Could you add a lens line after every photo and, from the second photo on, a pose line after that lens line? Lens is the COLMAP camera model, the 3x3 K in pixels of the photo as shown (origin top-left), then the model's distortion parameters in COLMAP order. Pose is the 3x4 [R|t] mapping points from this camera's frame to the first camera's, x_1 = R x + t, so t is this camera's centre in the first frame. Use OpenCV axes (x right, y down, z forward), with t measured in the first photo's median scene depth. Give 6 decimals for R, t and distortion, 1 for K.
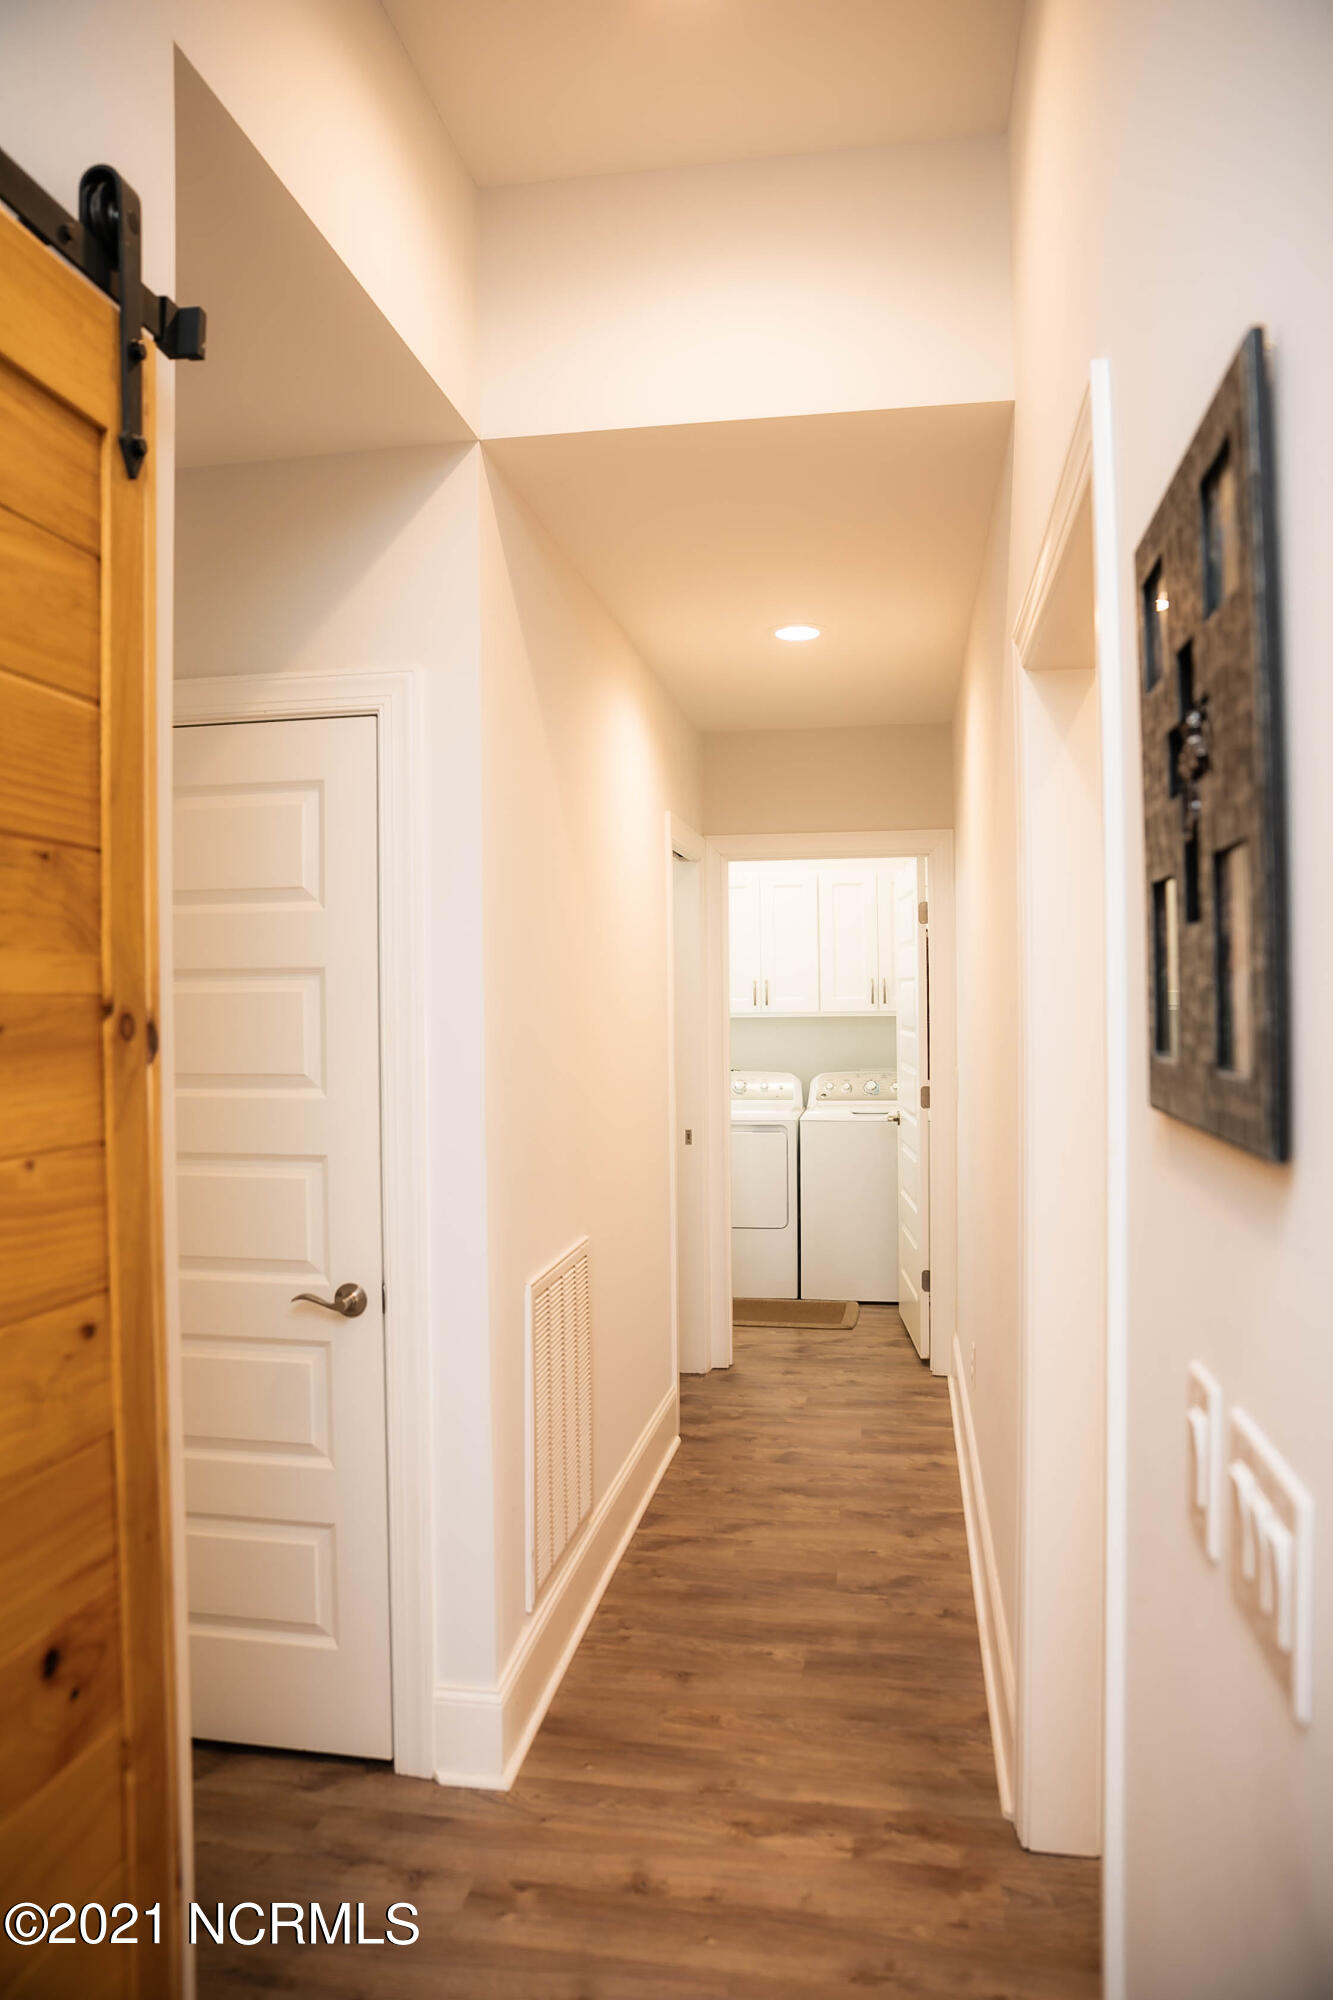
lens RADIAL K [[1377.0, 0, 661.2], [0, 1377.0, 996.1], [0, 0, 1]] dist [-0.101588, 0.087033]
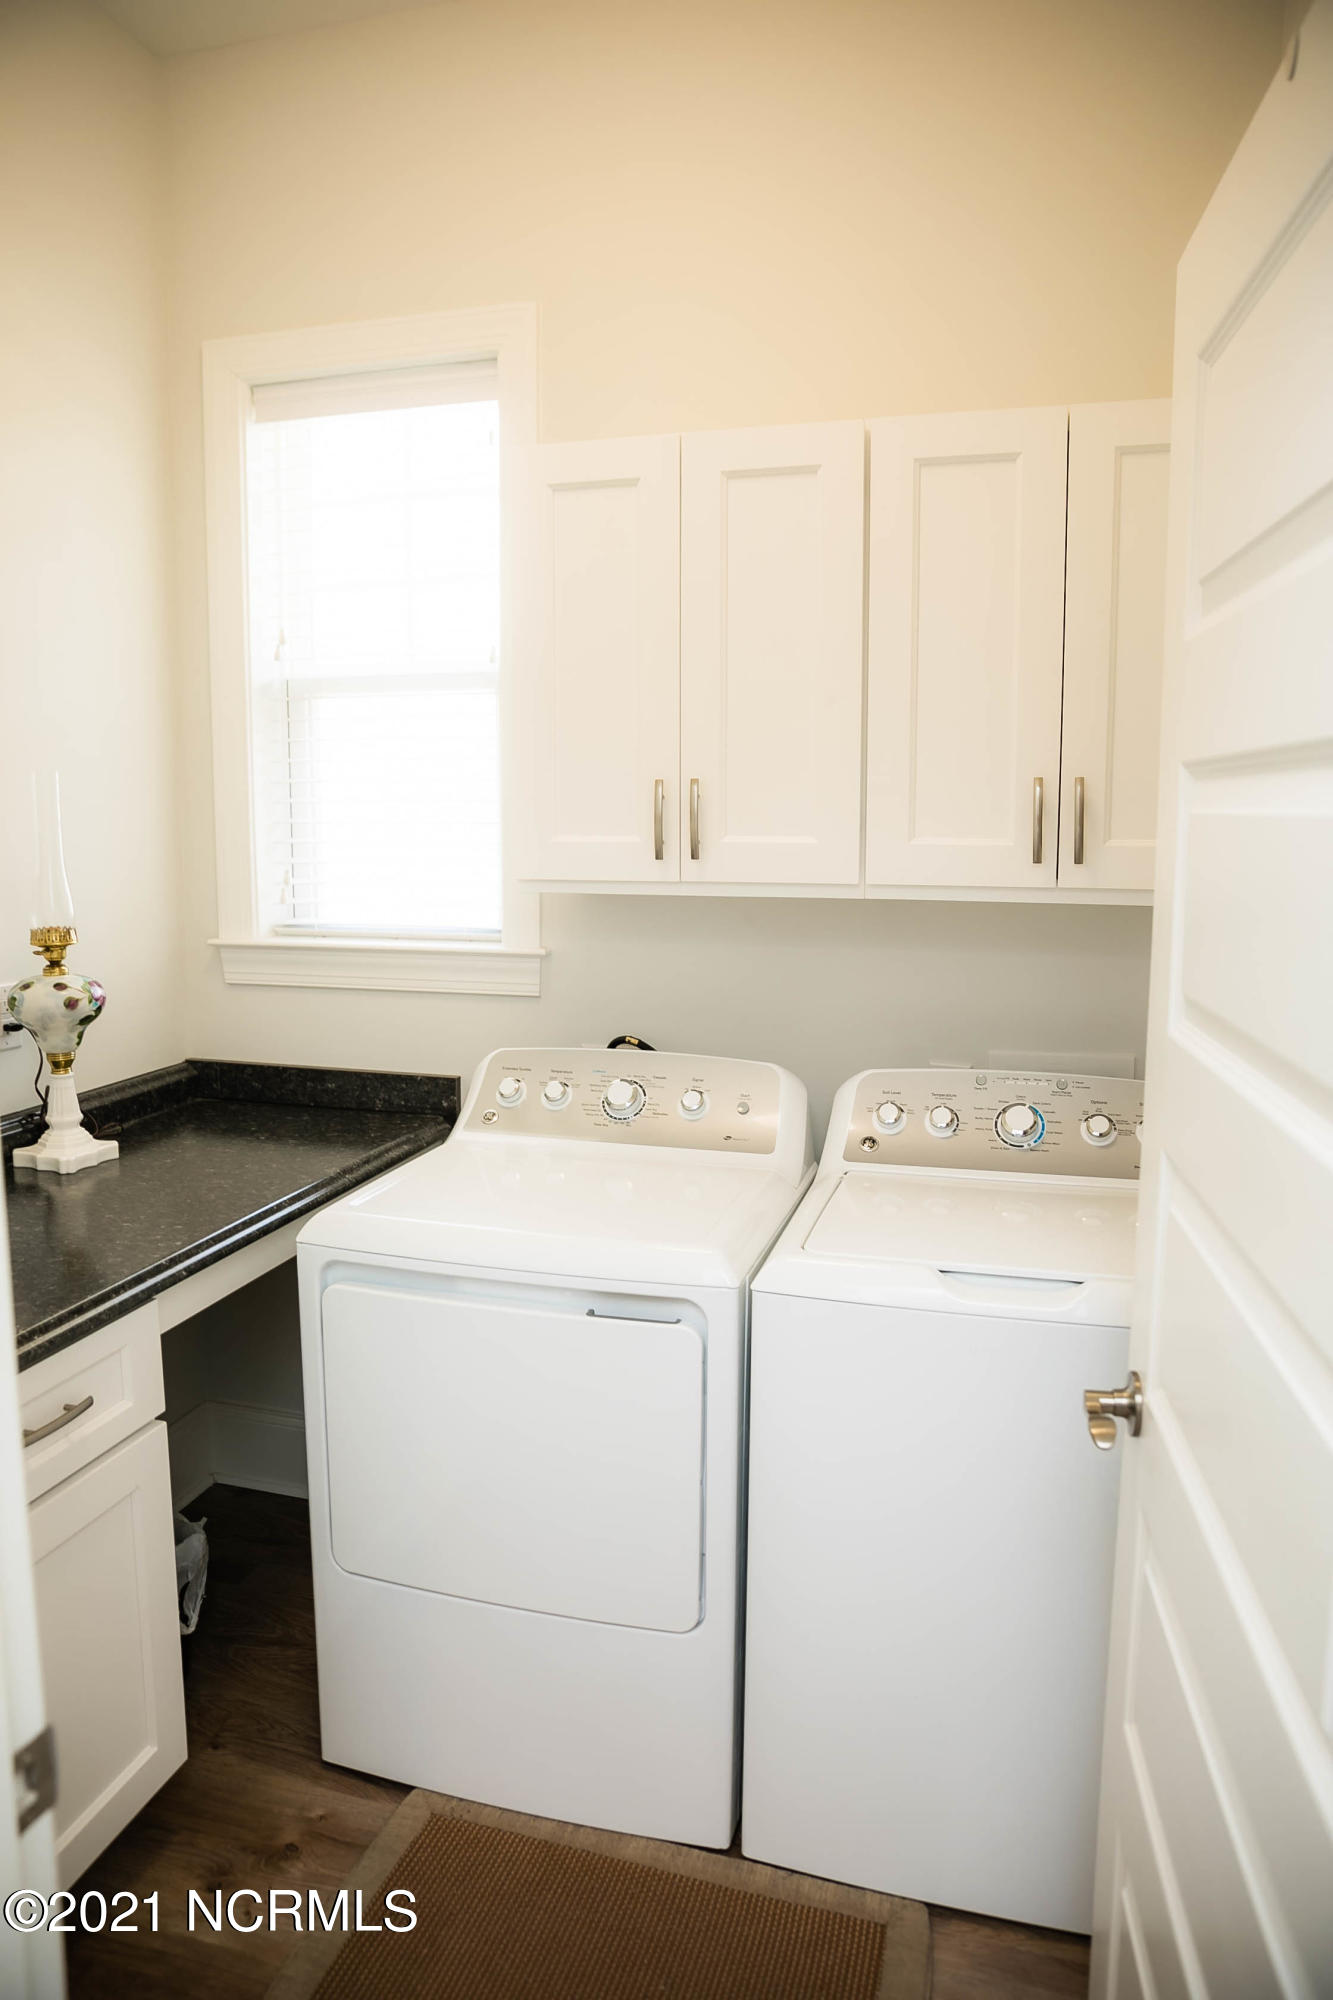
lens RADIAL K [[1377.0, 0, 661.2], [0, 1377.0, 996.1], [0, 0, 1]] dist [-0.101588, 0.087033]
pose [[0.994174, 0.030031, -0.103515, 0.101706], [-0.016358, 0.991314, 0.130494, -0.003448], [0.106534, -0.128040, 0.986030, 0.679614]]
